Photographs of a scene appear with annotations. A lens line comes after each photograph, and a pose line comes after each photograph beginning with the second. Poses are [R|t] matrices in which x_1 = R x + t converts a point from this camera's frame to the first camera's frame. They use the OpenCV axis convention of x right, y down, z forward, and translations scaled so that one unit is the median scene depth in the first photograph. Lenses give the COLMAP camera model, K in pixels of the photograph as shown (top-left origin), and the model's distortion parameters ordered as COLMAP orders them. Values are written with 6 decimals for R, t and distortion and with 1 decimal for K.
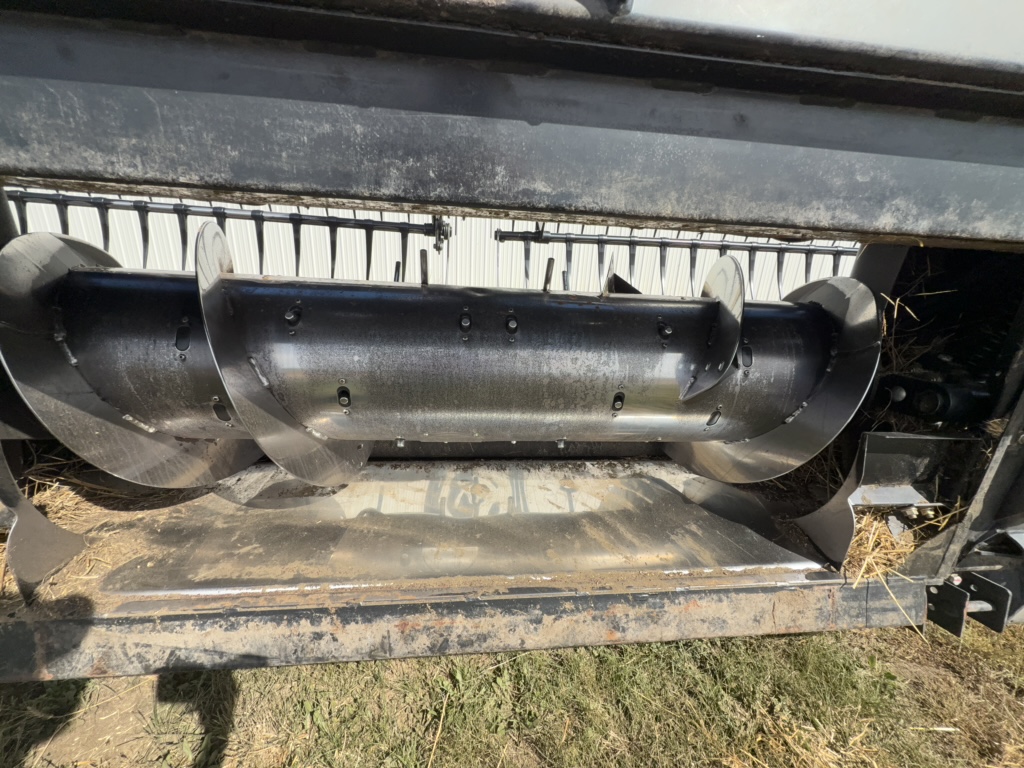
lens RADIAL K [[409.2, 0, 512.7], [0, 409.2, 386.5], [0, 0, 1]] dist [0.003813, -0.000686]
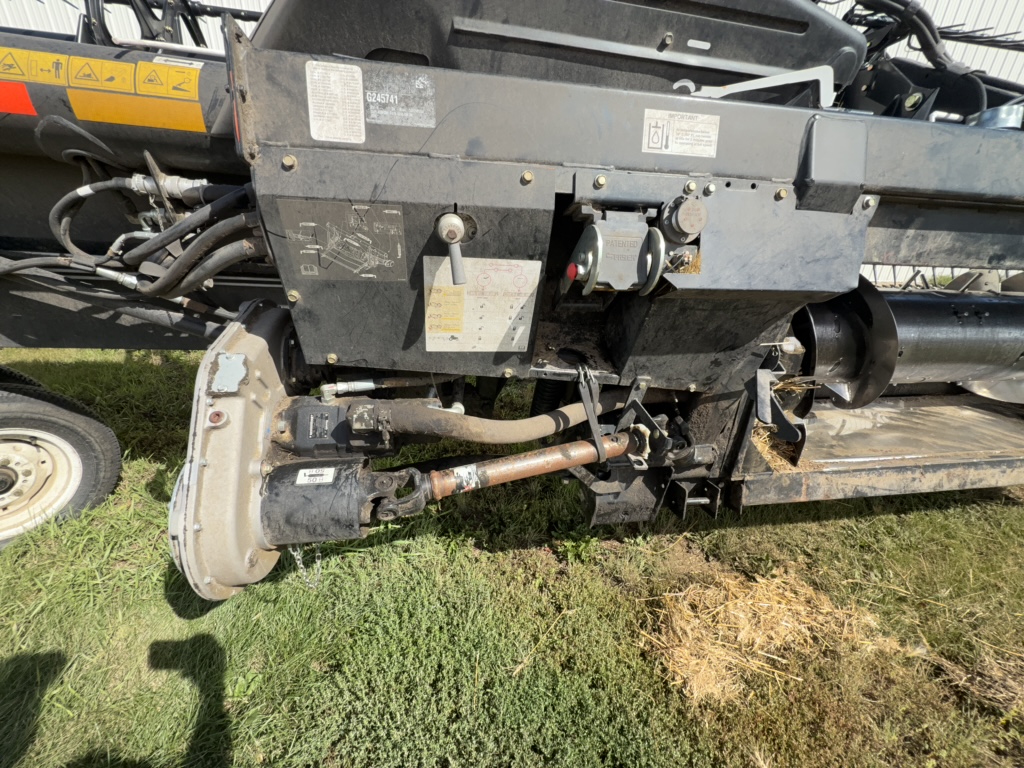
lens RADIAL K [[409.2, 0, 512.2], [0, 409.2, 382.5], [0, 0, 1]] dist [0.003813, -0.000686]
pose [[0.998628, -0.025393, 0.045801, -2.377935], [0.021600, 0.996440, 0.081492, -0.049334], [-0.047707, -0.080391, 0.995621, -0.788241]]
